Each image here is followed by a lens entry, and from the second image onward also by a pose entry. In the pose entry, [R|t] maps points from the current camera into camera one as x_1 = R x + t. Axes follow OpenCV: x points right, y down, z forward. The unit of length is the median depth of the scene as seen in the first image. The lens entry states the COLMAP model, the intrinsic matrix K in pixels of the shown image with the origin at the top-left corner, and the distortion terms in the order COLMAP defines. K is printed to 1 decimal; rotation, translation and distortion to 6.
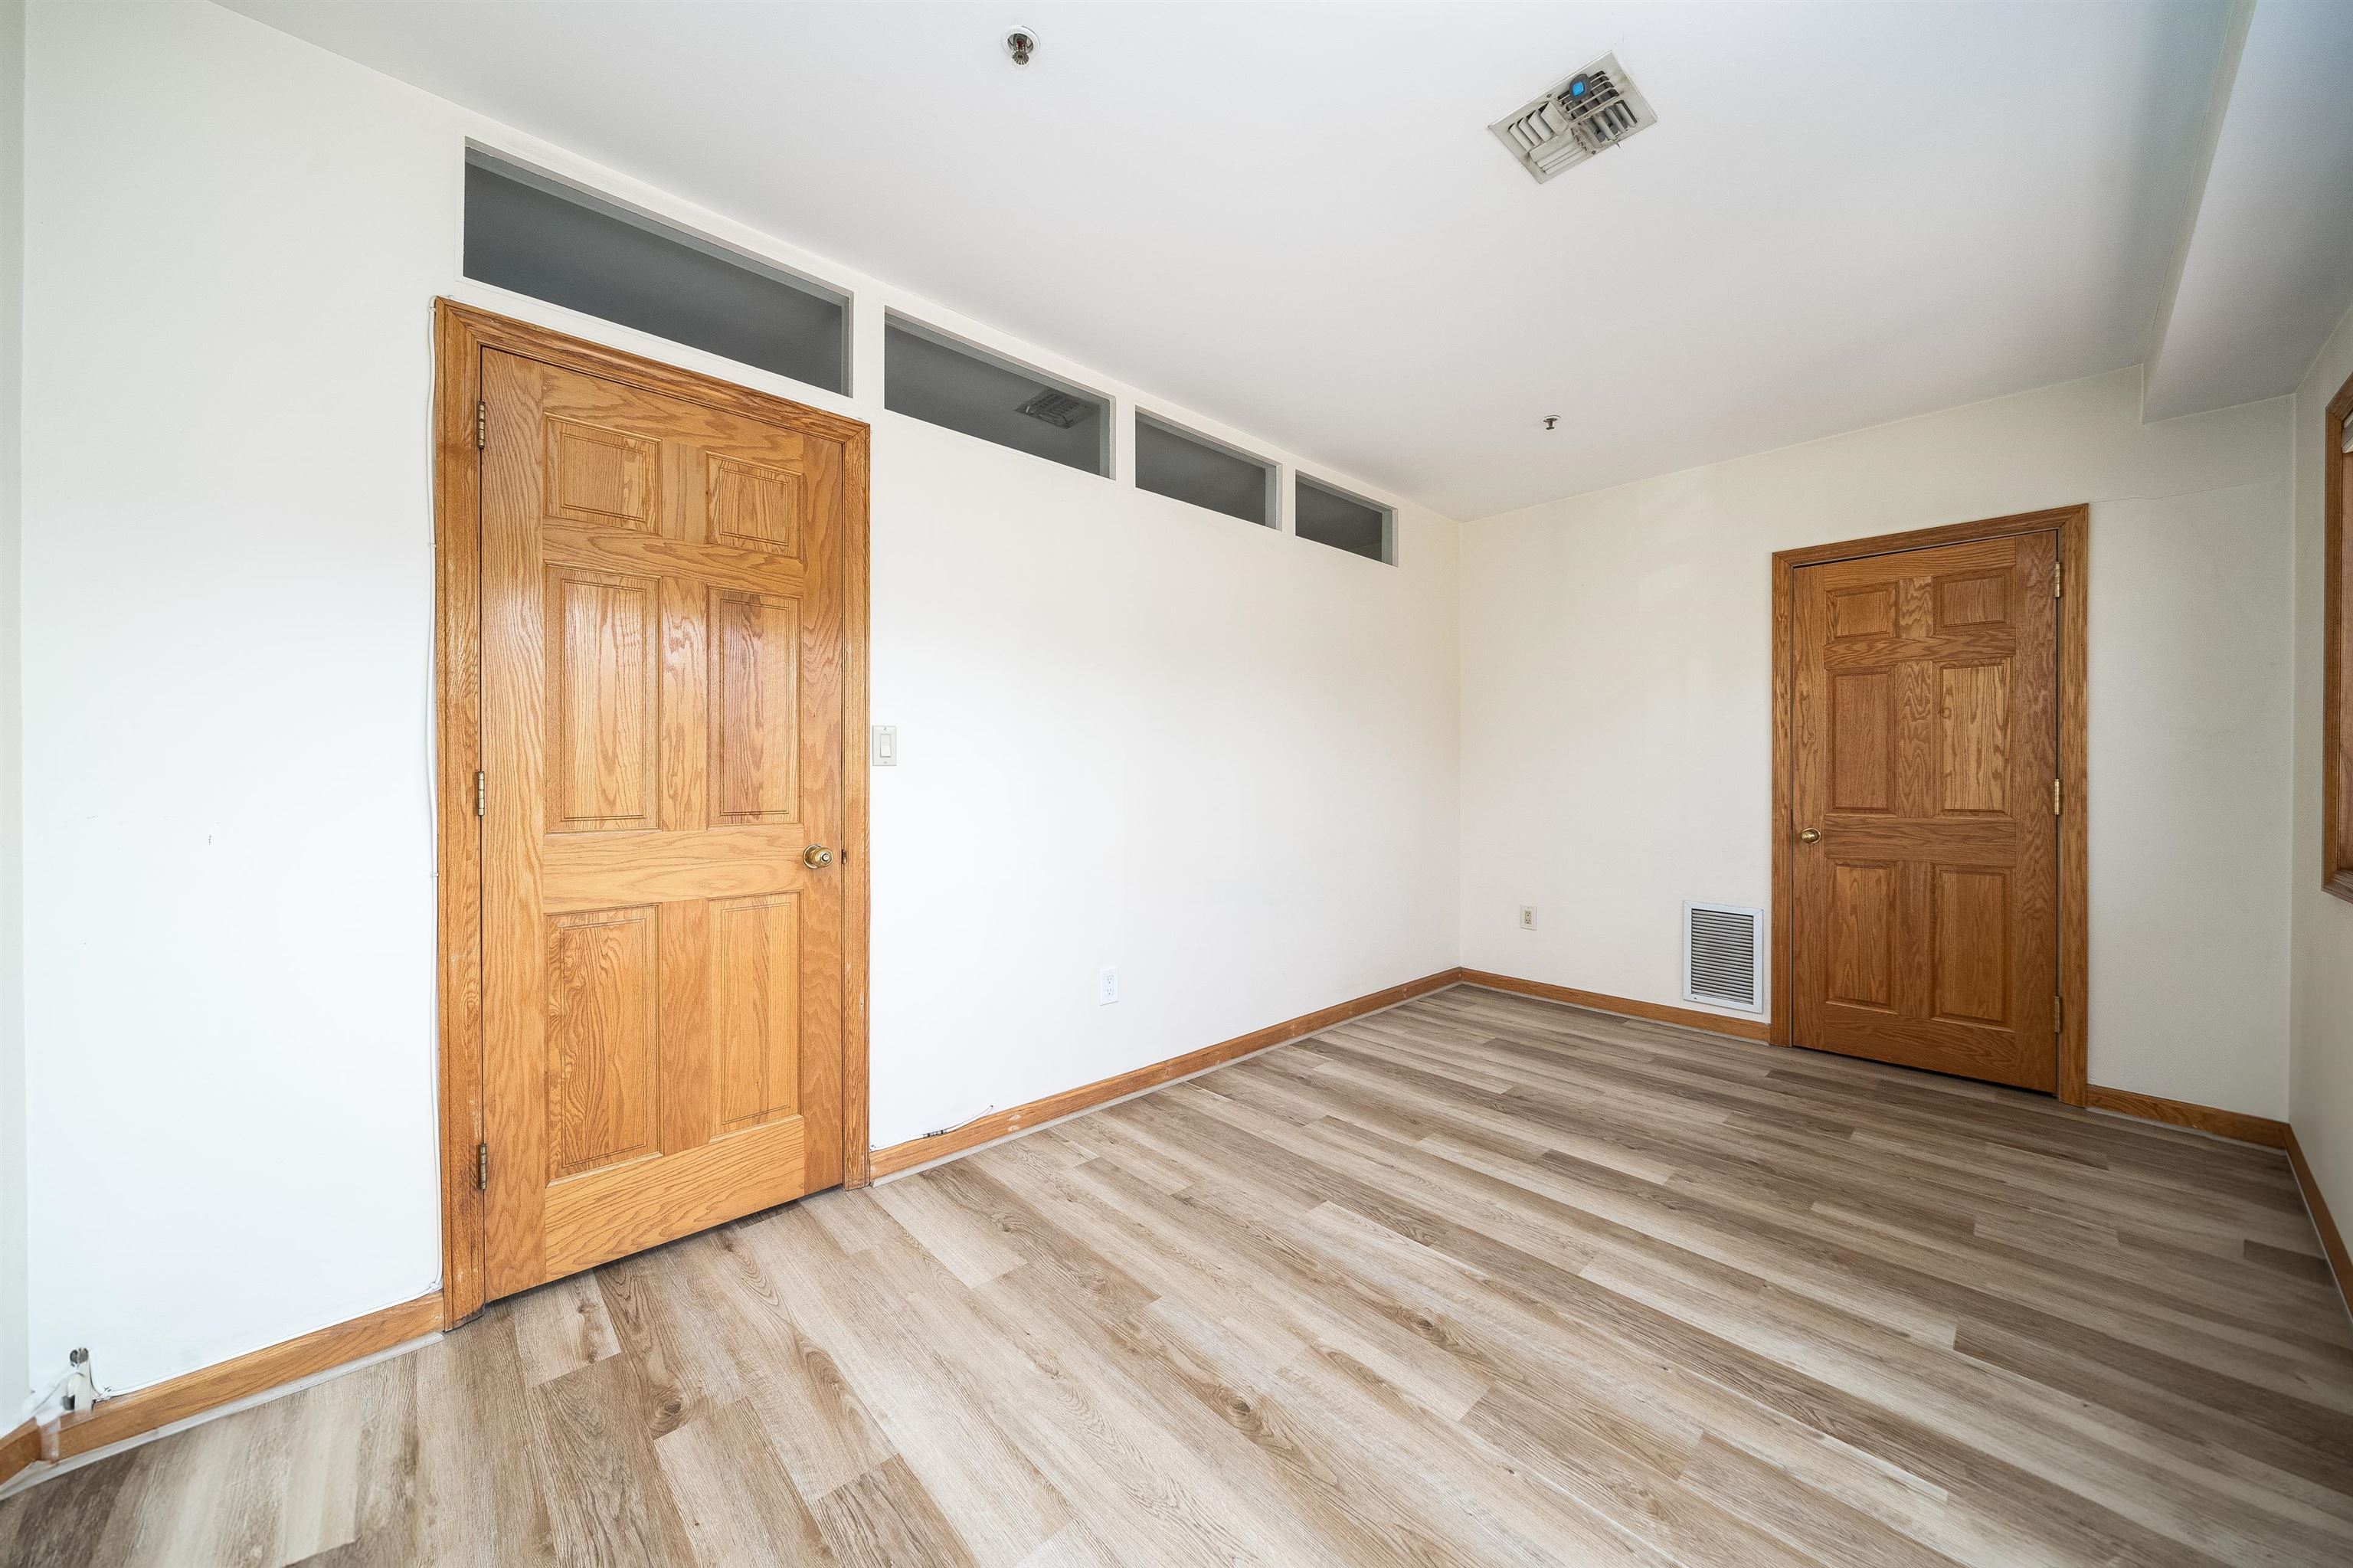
lens RADIAL K [[821.0, 0, 1164.3], [0, 821.0, 777.9], [0, 0, 1]] dist [-0.005679, 0.000084]
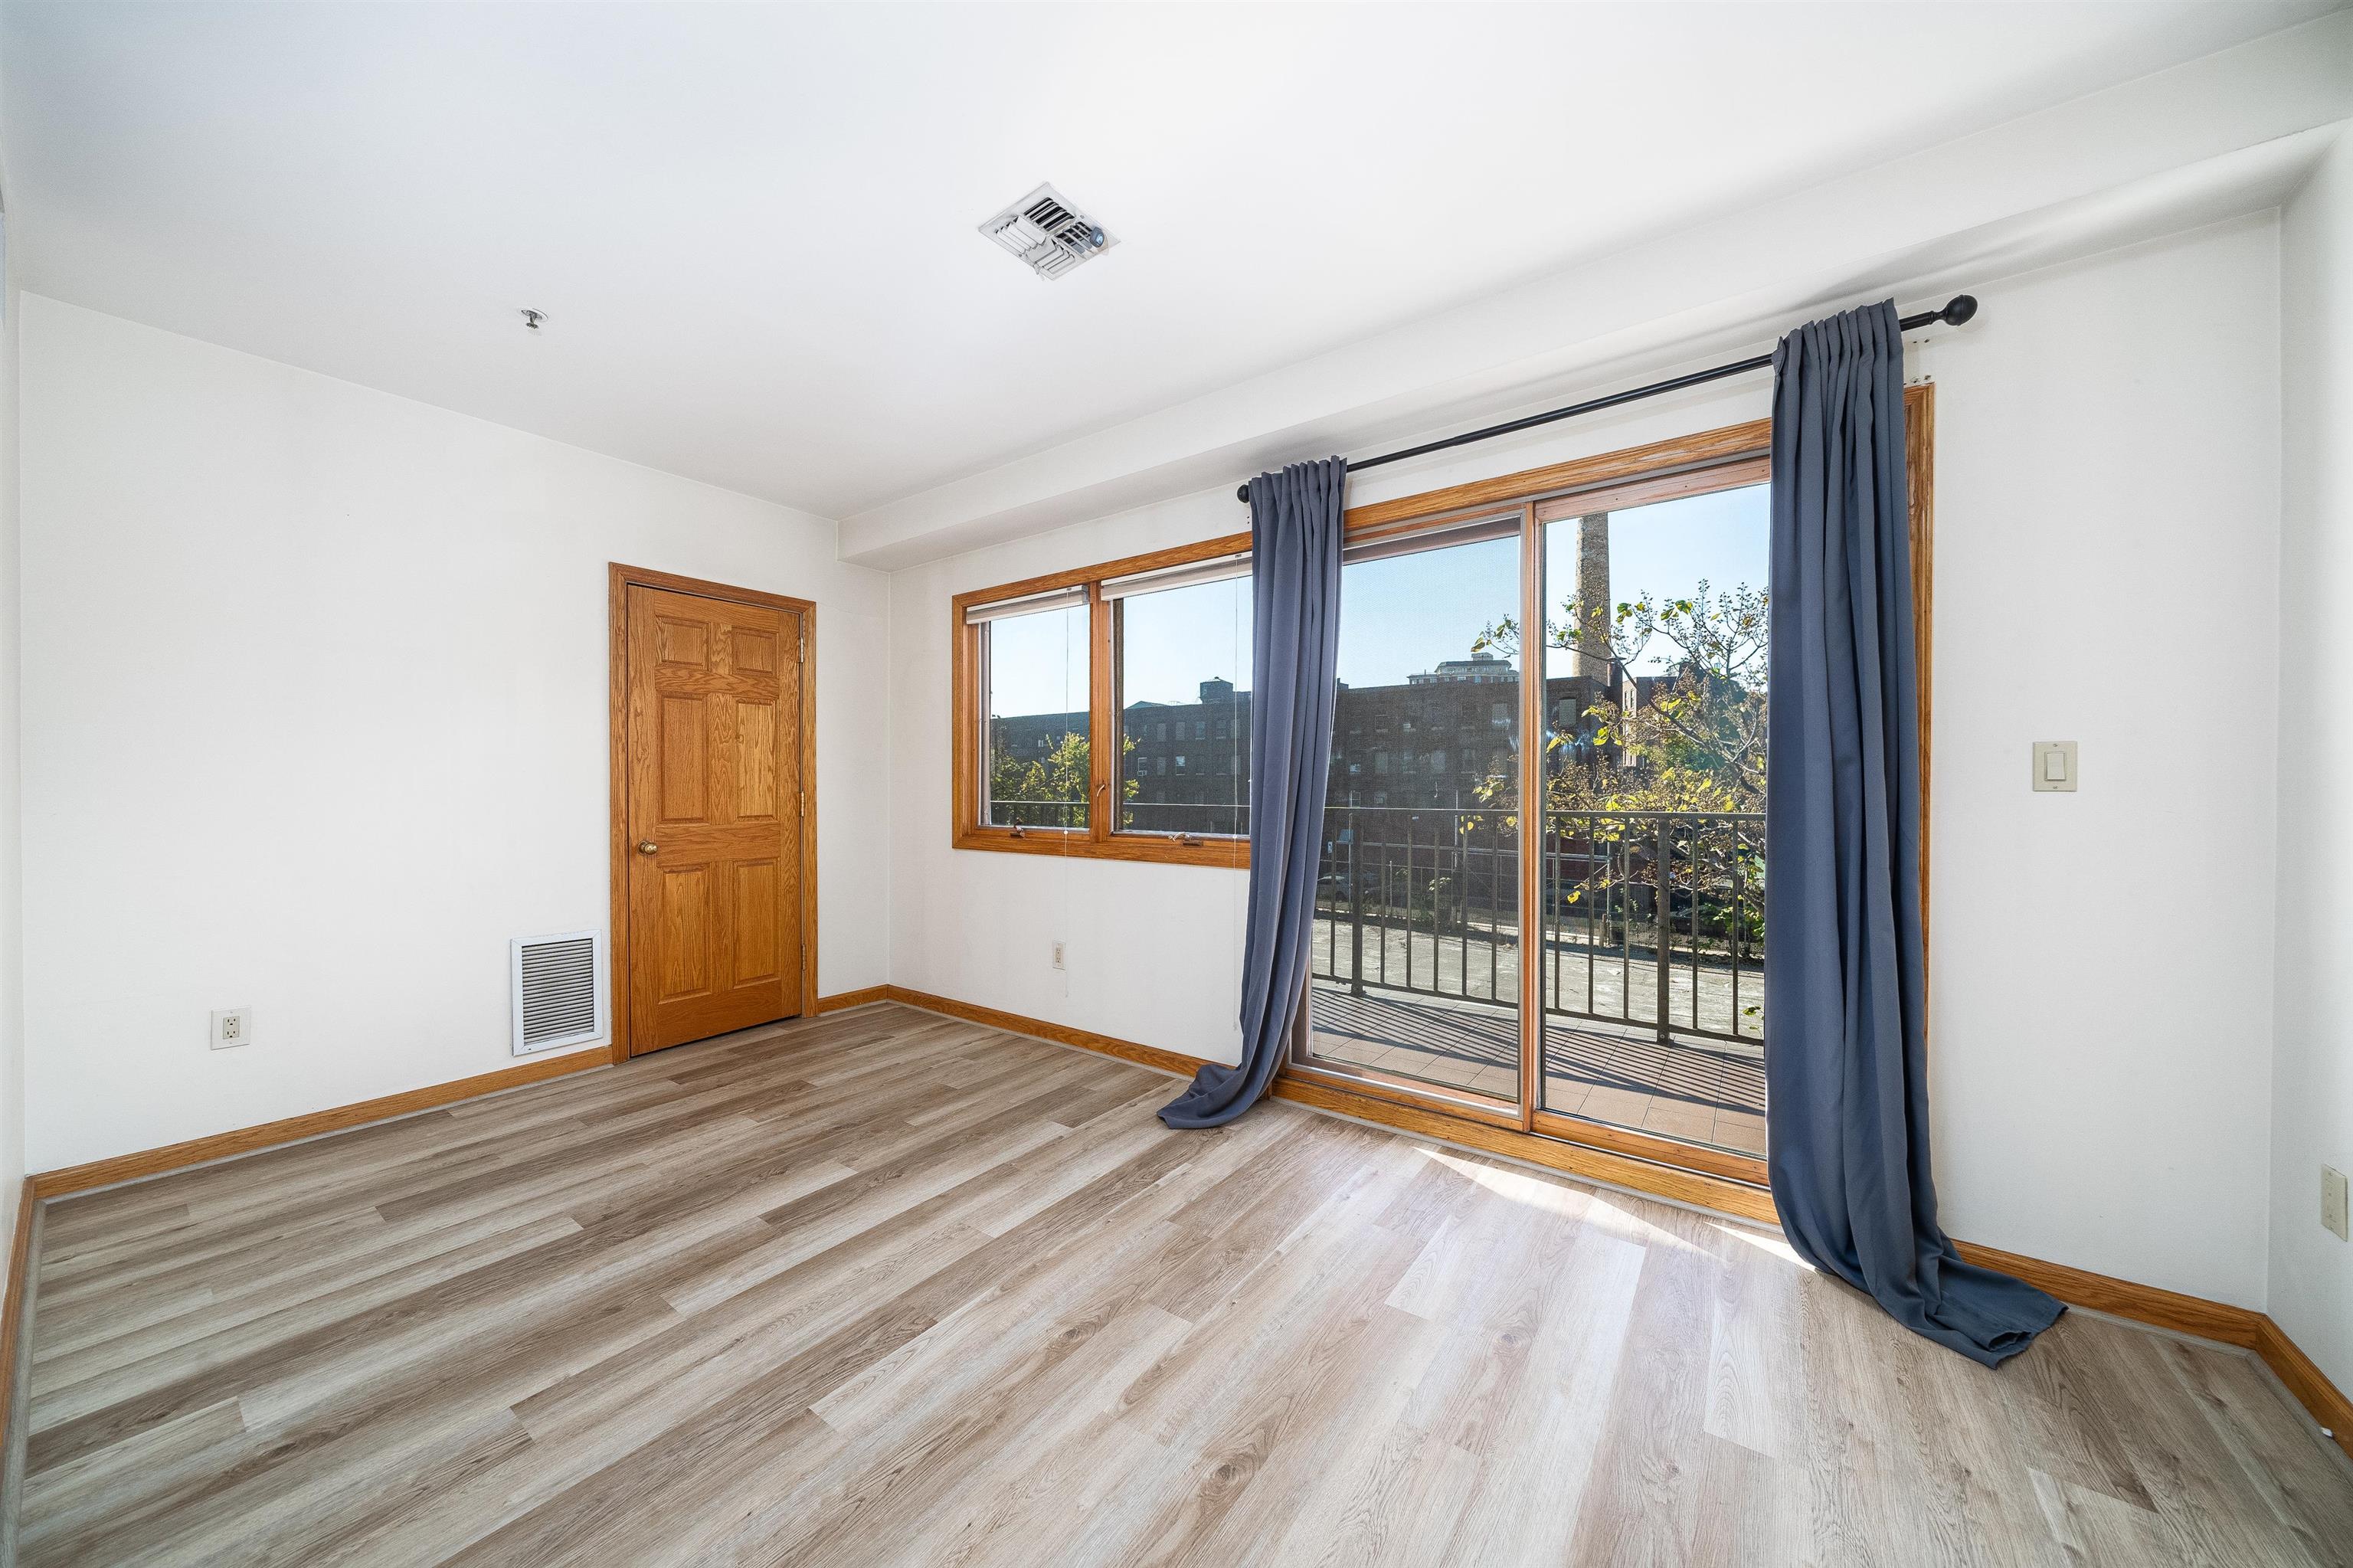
lens RADIAL K [[821.0, 0, 1169.9], [0, 821.0, 789.4], [0, 0, 1]] dist [-0.005679, 0.000084]
pose [[-0.205749, -0.006451, 0.978584, -0.403958], [0.007054, 0.999943, 0.008075, -0.007774], [-0.978579, 0.008565, -0.205692, 0.631150]]
